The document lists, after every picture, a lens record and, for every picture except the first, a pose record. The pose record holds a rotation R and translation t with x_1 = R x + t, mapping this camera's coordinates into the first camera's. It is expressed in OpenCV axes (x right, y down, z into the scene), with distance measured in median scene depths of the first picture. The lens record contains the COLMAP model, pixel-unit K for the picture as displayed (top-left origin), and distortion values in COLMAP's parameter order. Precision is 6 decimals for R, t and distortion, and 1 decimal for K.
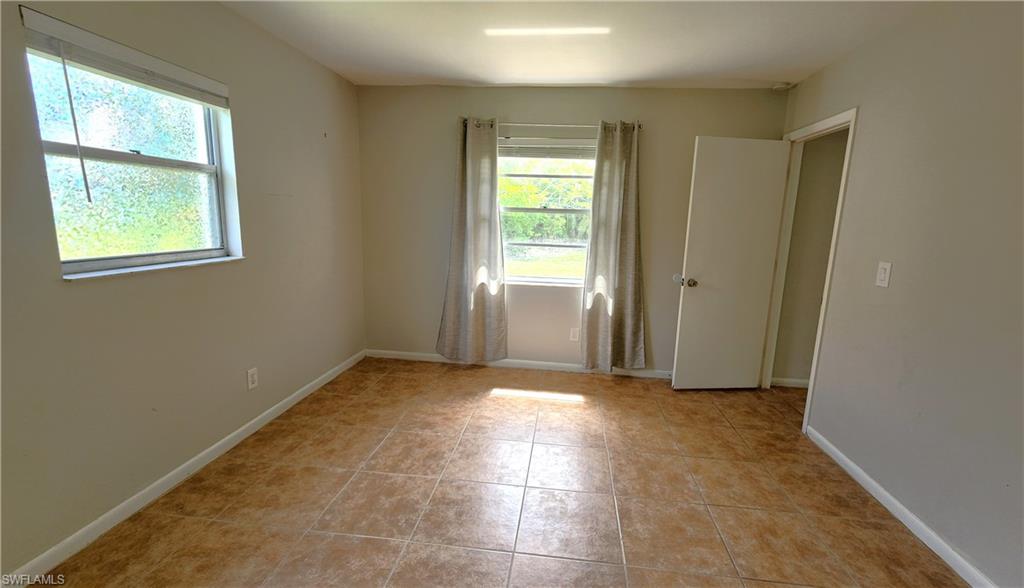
lens RADIAL K [[429.5, 0, 535.1], [0, 429.5, 292.2], [0, 0, 1]] dist [-0.000013, -0.000013]
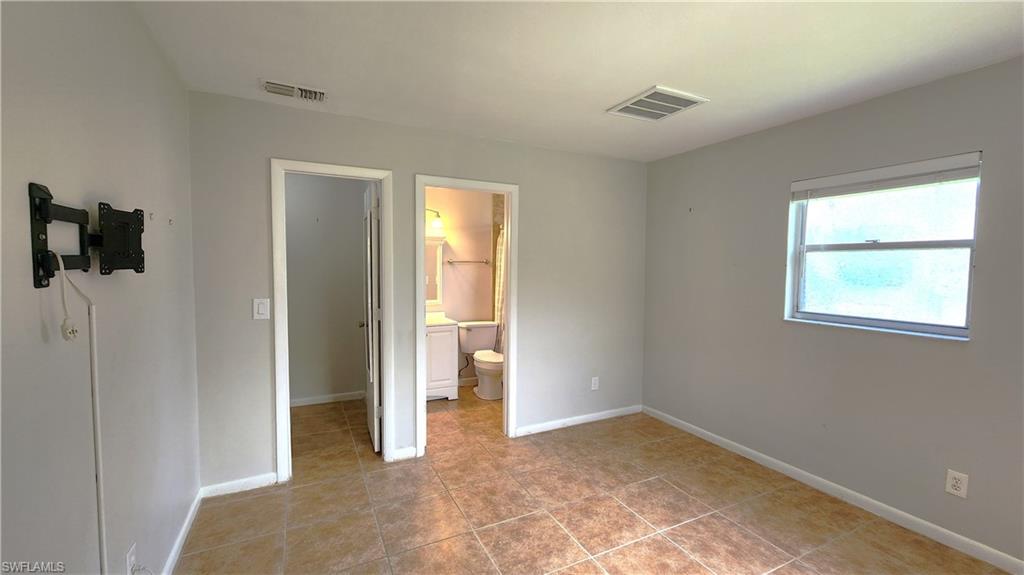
lens RADIAL K [[428.3, 0, 512.0], [0, 428.3, 287.5], [0, 0, 1]] dist [-0.000140, 0.001391]
pose [[-0.849708, -0.016968, -0.526980, 0.682651], [-0.133482, 0.973845, 0.183871, -0.271355], [0.510077, 0.226579, -0.829749, 1.502422]]
